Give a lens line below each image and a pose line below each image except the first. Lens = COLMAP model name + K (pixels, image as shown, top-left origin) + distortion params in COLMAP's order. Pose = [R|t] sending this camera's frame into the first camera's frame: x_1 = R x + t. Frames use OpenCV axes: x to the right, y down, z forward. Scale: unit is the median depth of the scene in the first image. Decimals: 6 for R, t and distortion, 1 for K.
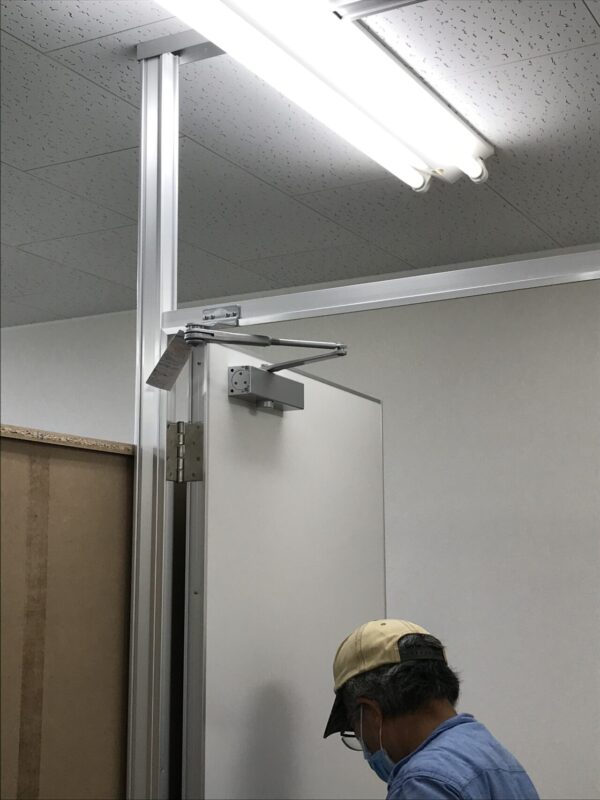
lens RADIAL K [[1187.9, 0, 300.0], [0, 1187.9, 400.0], [0, 0, 1]] dist [0.000610, 0.015406]
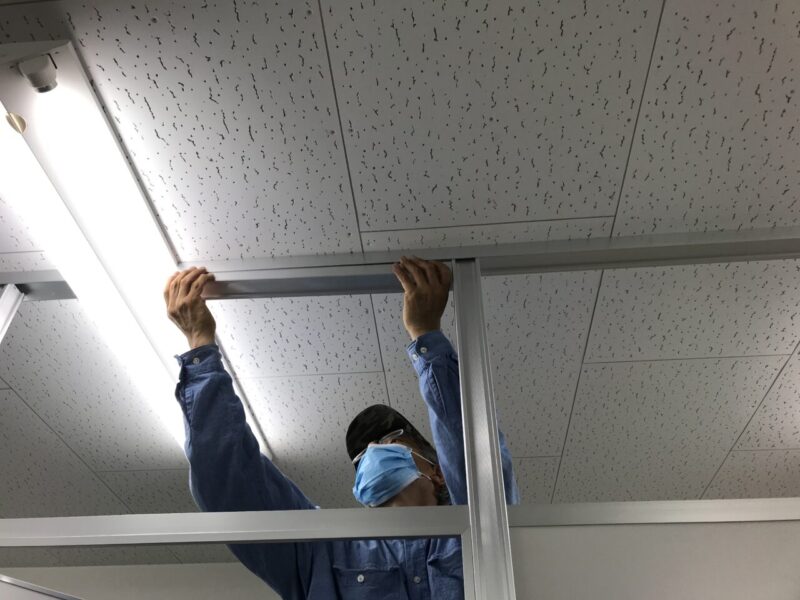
lens RADIAL K [[647.7, 0, 398.0], [0, 647.7, 286.4], [0, 0, 1]] dist [0.061382, -0.085259]
pose [[0.913645, 0.274730, 0.299628, 0.027441], [-0.071734, 0.834458, -0.546382, 0.011591], [-0.400135, 0.477706, 0.782106, 0.332623]]
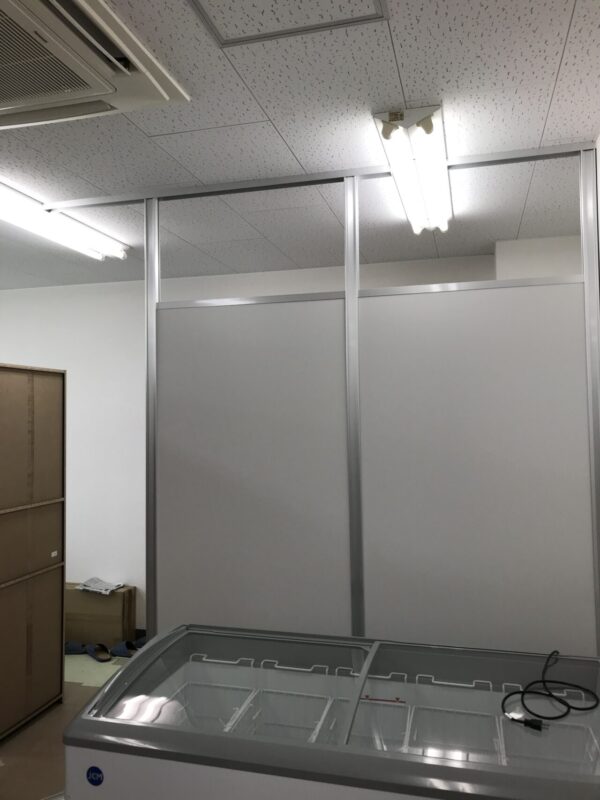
lens RADIAL K [[657.6, 0, 302.7], [0, 657.6, 414.1], [0, 0, 1]] dist [0.006880, -0.001614]
pose [[0.969112, -0.011387, 0.246357, -0.474508], [-0.025142, 0.989167, 0.144625, -0.012757], [-0.245336, -0.146352, 0.958328, -0.235164]]
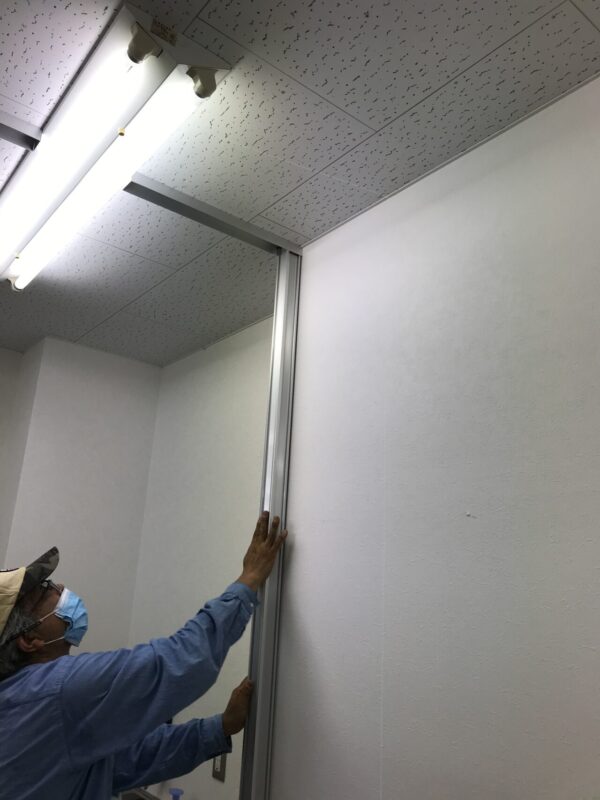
lens RADIAL K [[647.7, 0, 315.0], [0, 647.7, 396.6], [0, 0, 1]] dist [0.061382, -0.085259]
pose [[0.360105, 0.280883, 0.889623, -0.448316], [-0.183979, 0.956253, -0.227449, 0.069704], [-0.914591, -0.081766, 0.396028, 0.334709]]
